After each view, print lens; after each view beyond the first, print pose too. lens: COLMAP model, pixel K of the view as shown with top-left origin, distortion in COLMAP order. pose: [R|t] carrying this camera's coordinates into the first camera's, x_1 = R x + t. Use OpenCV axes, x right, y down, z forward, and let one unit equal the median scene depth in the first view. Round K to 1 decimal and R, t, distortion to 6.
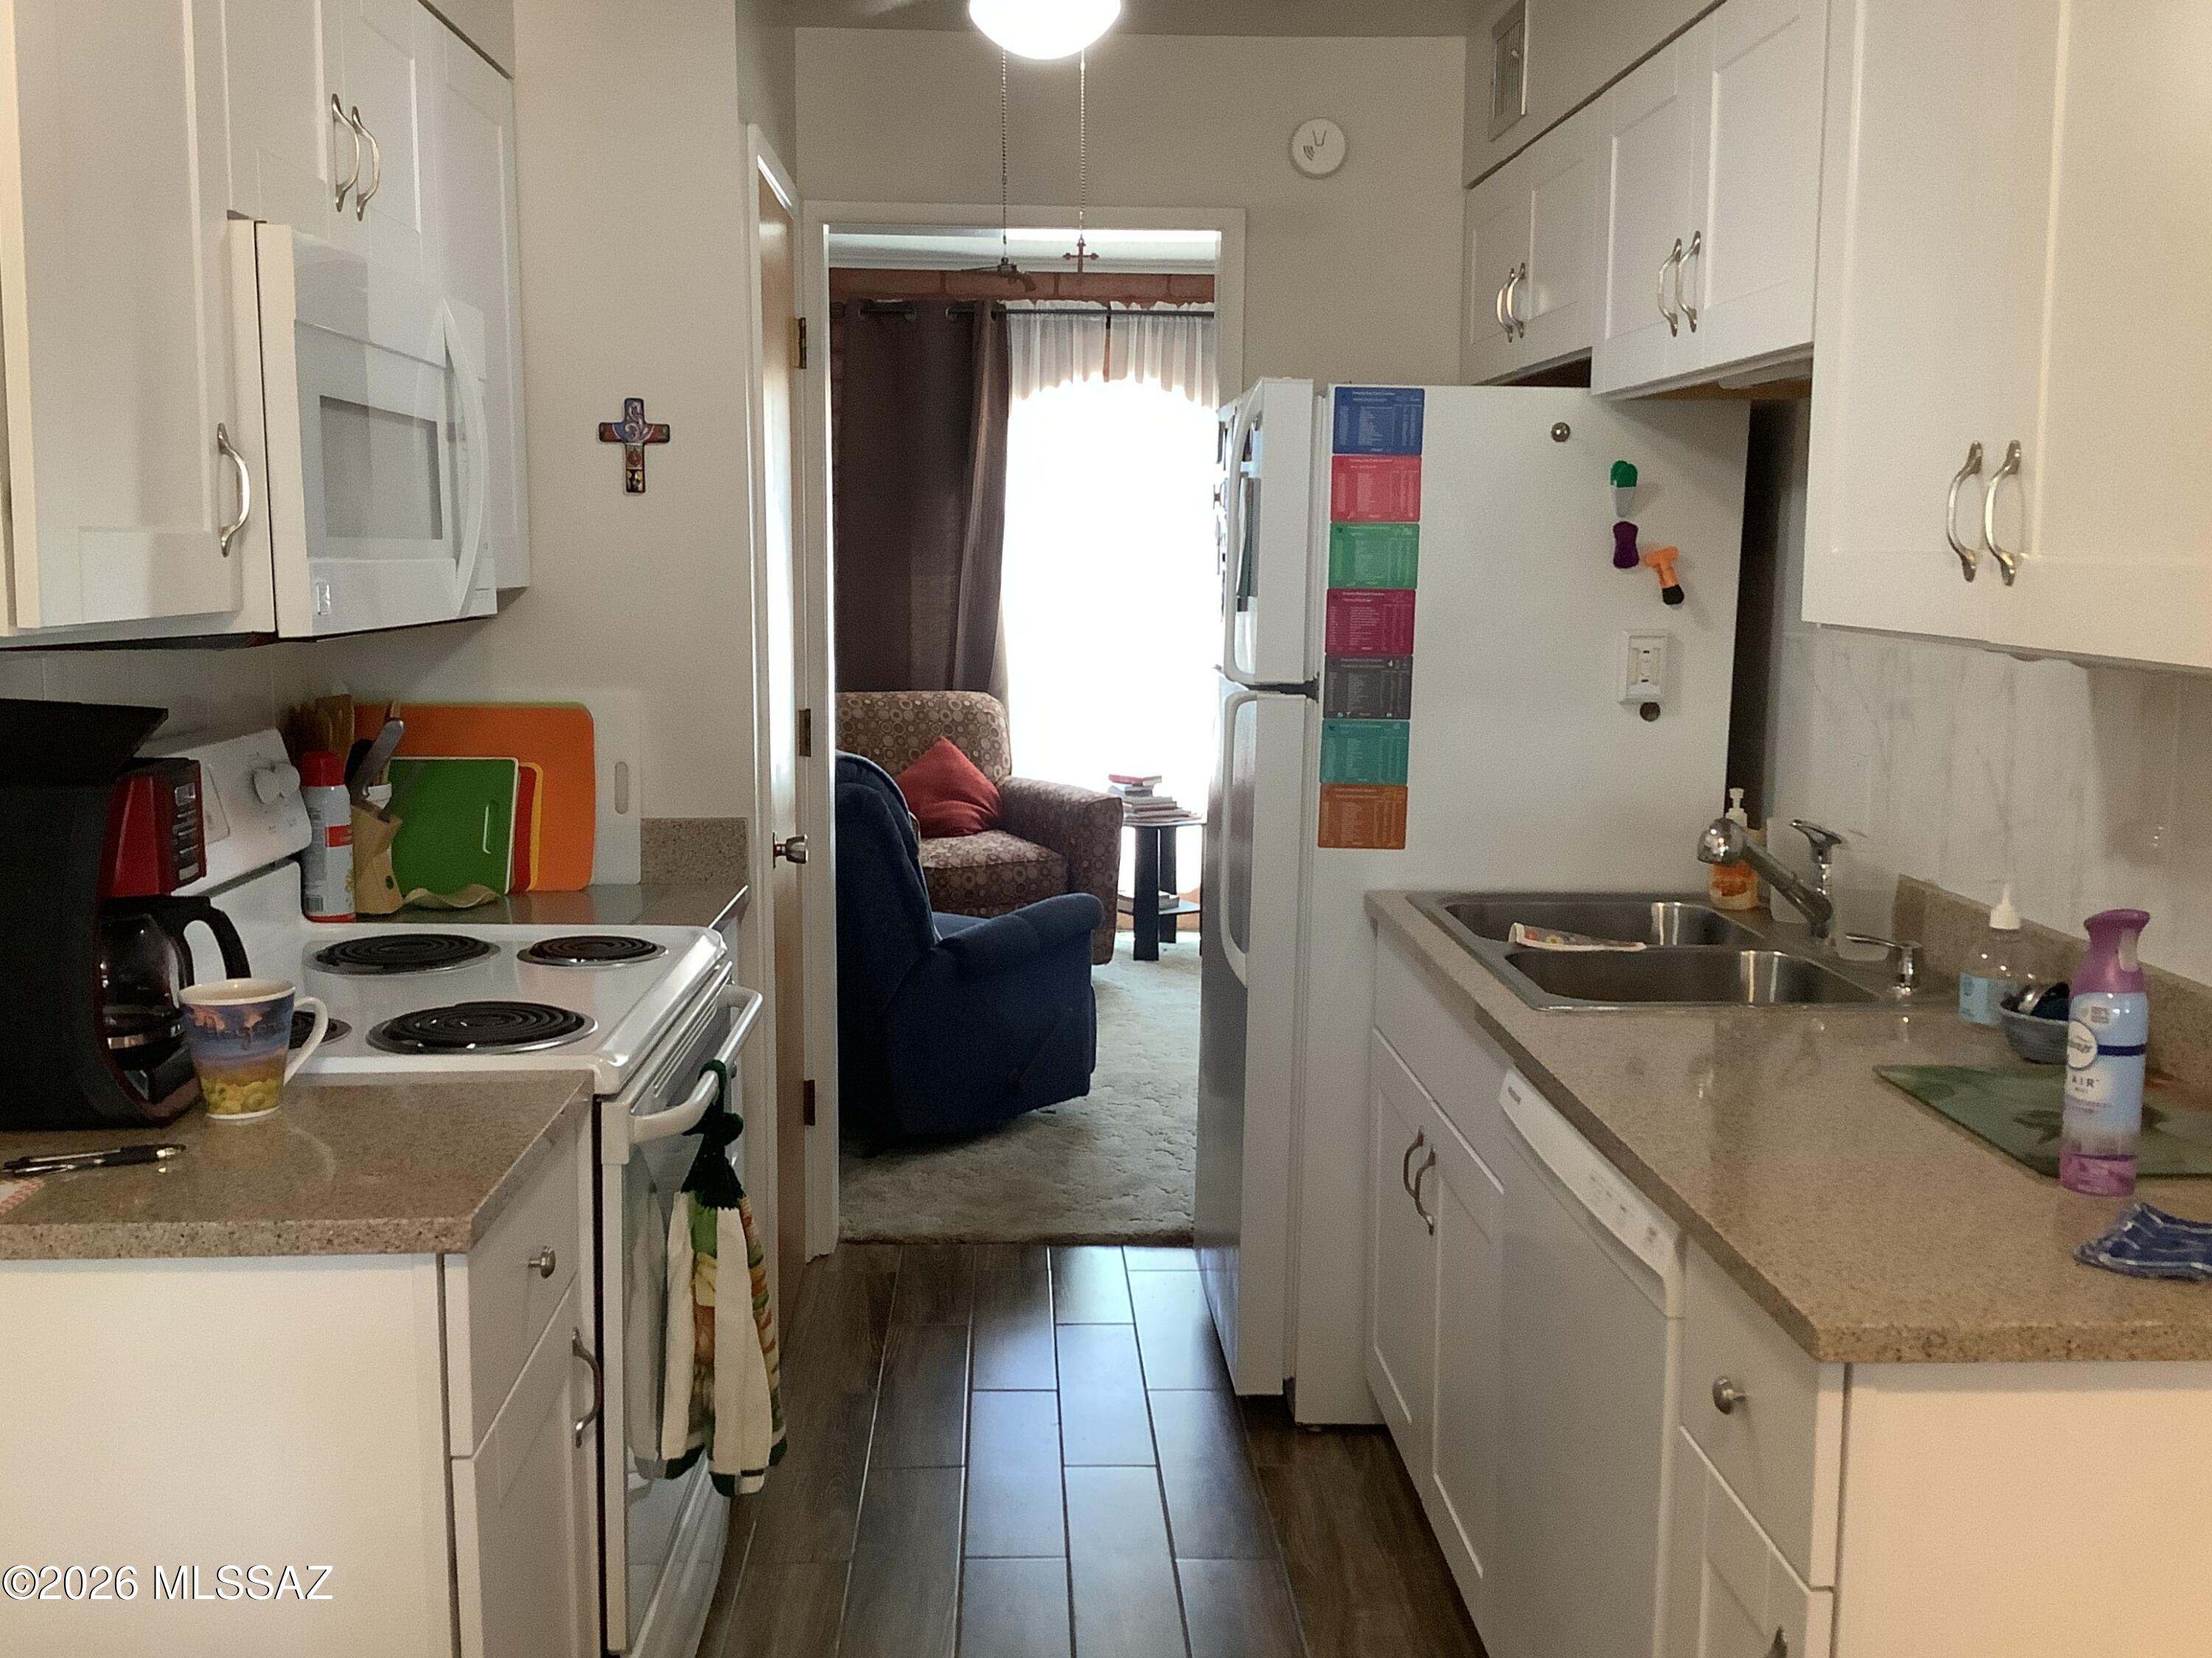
lens RADIAL K [[1988.3, 0, 1106.0], [0, 1988.3, 829.0], [0, 0, 1]] dist [0.069473, -0.007602]
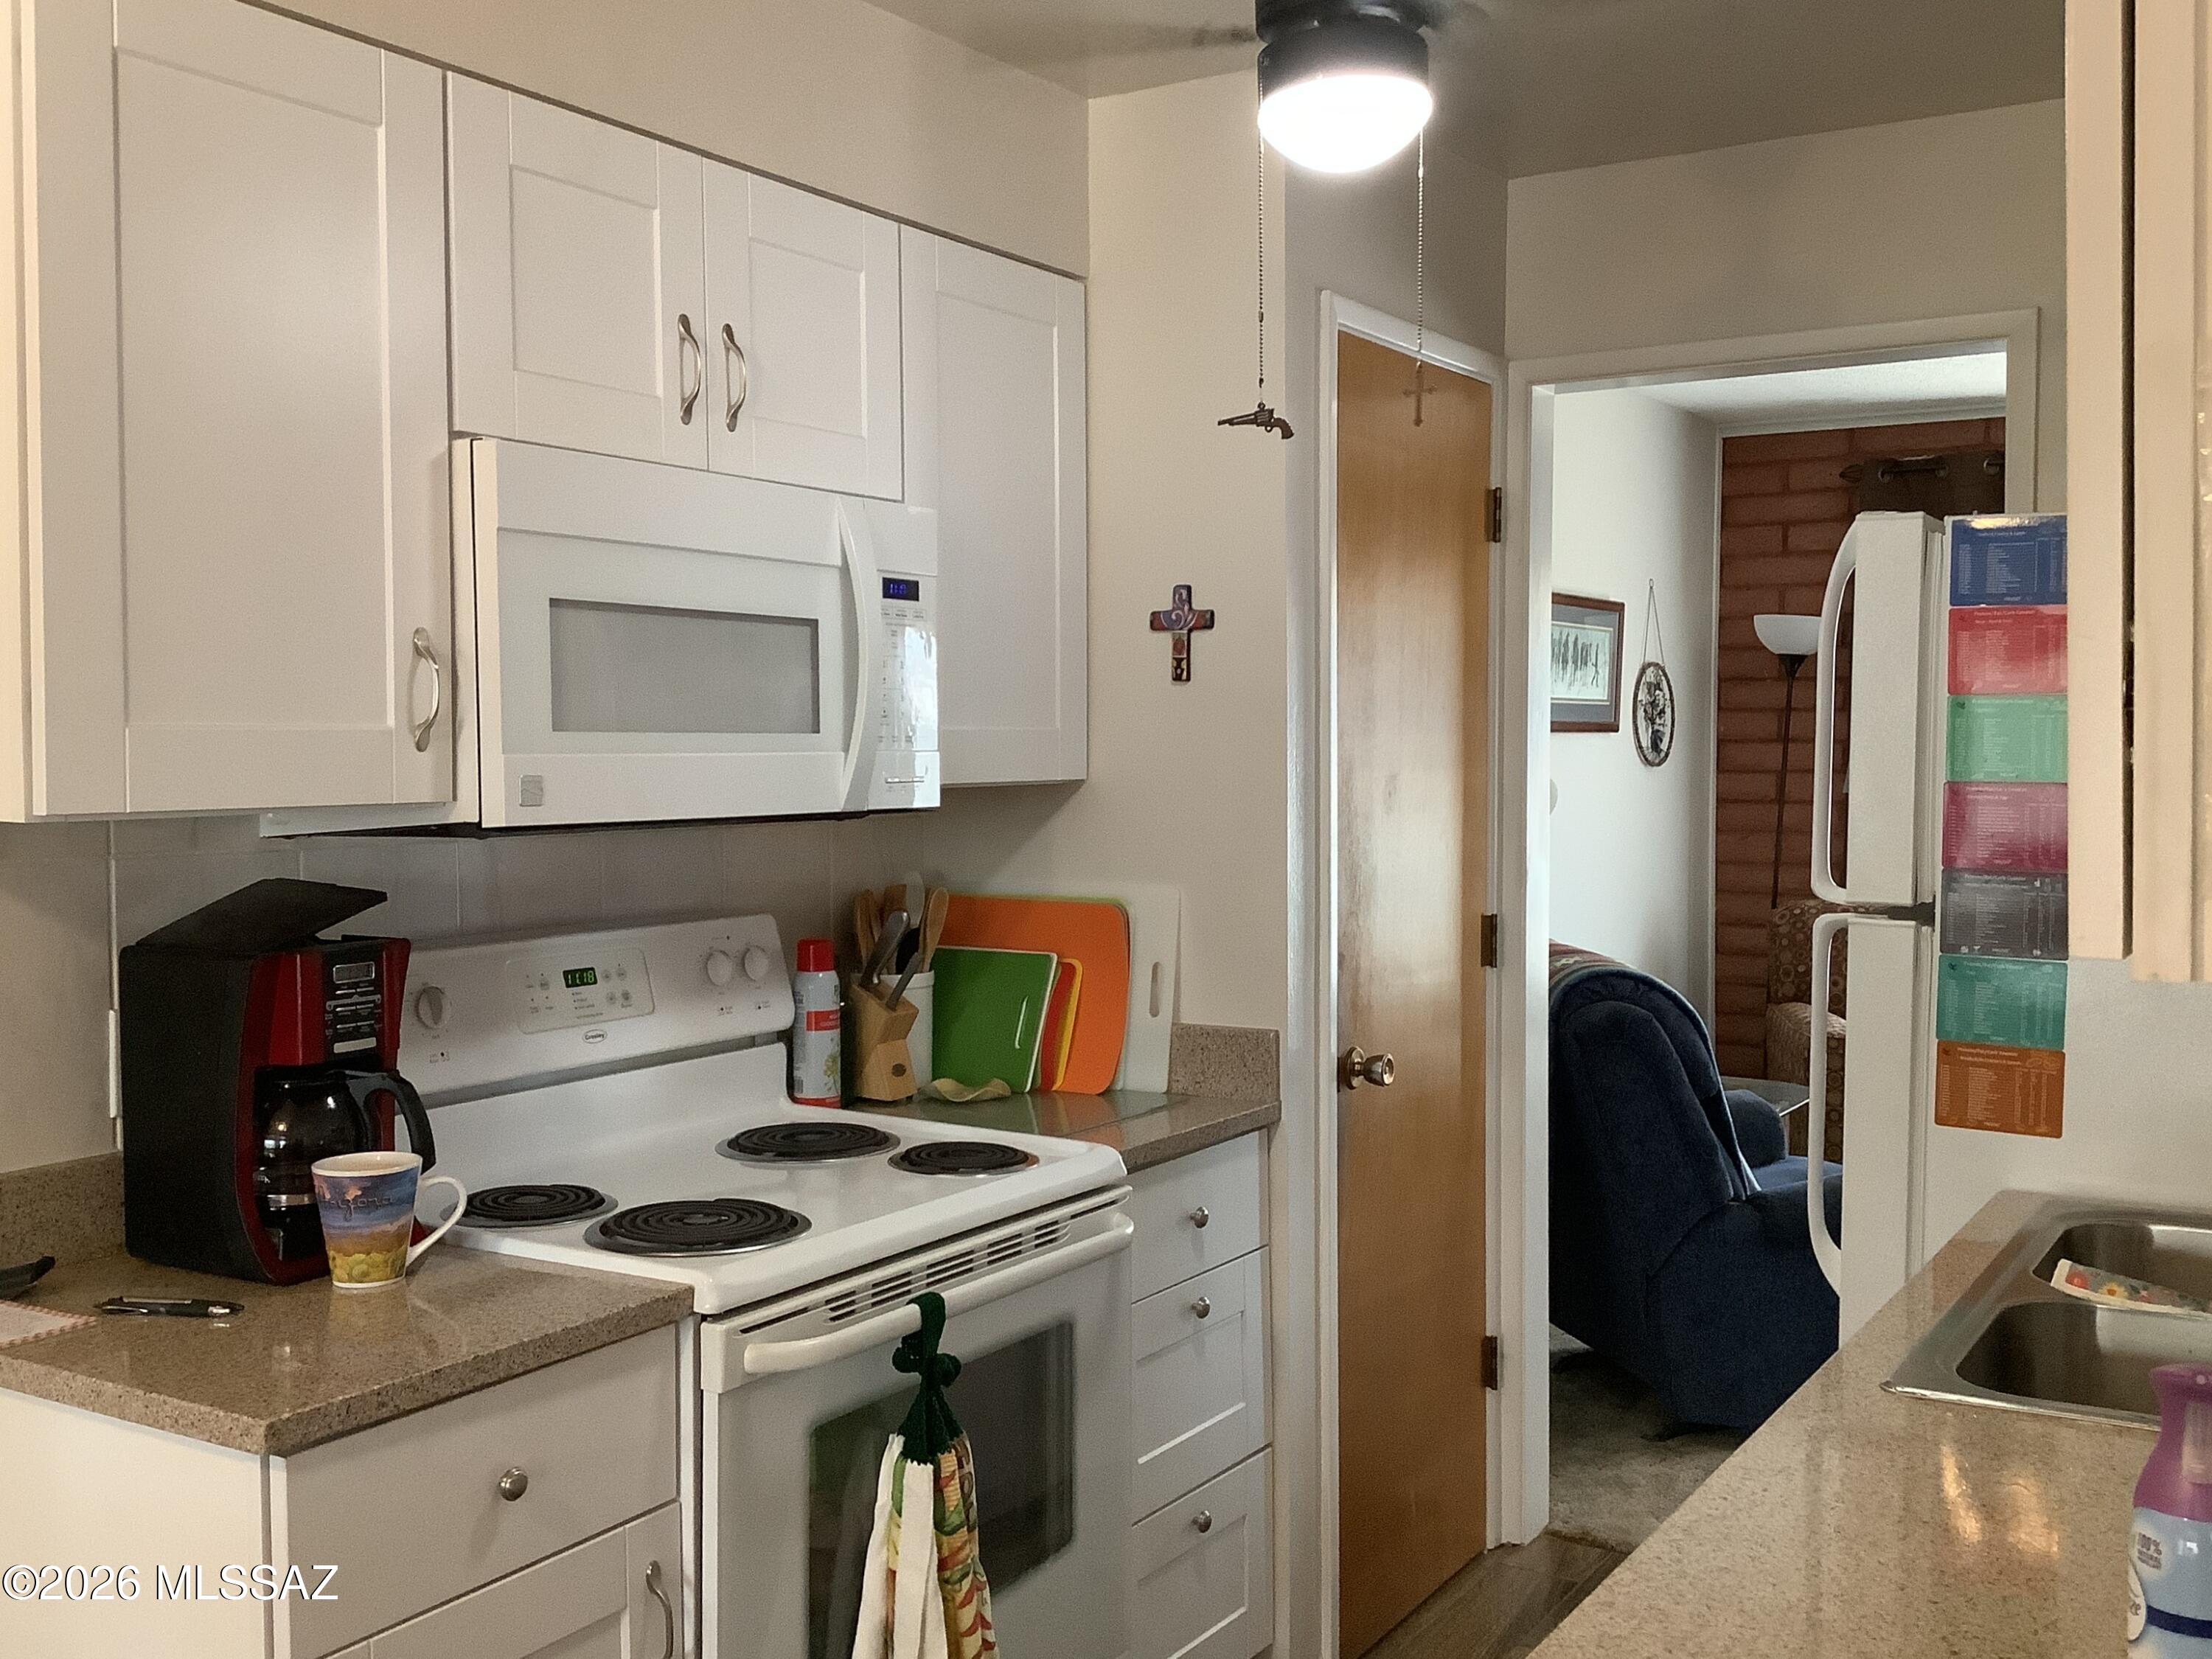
lens RADIAL K [[2048.6, 0, 1106.0], [0, 2048.6, 829.5], [0, 0, 1]] dist [0.098879, -0.182021]
pose [[0.835509, 0.015168, -0.549268, 0.277123], [-0.067826, 0.994821, -0.075701, -0.021285], [0.545275, 0.100503, 0.832211, 0.172007]]
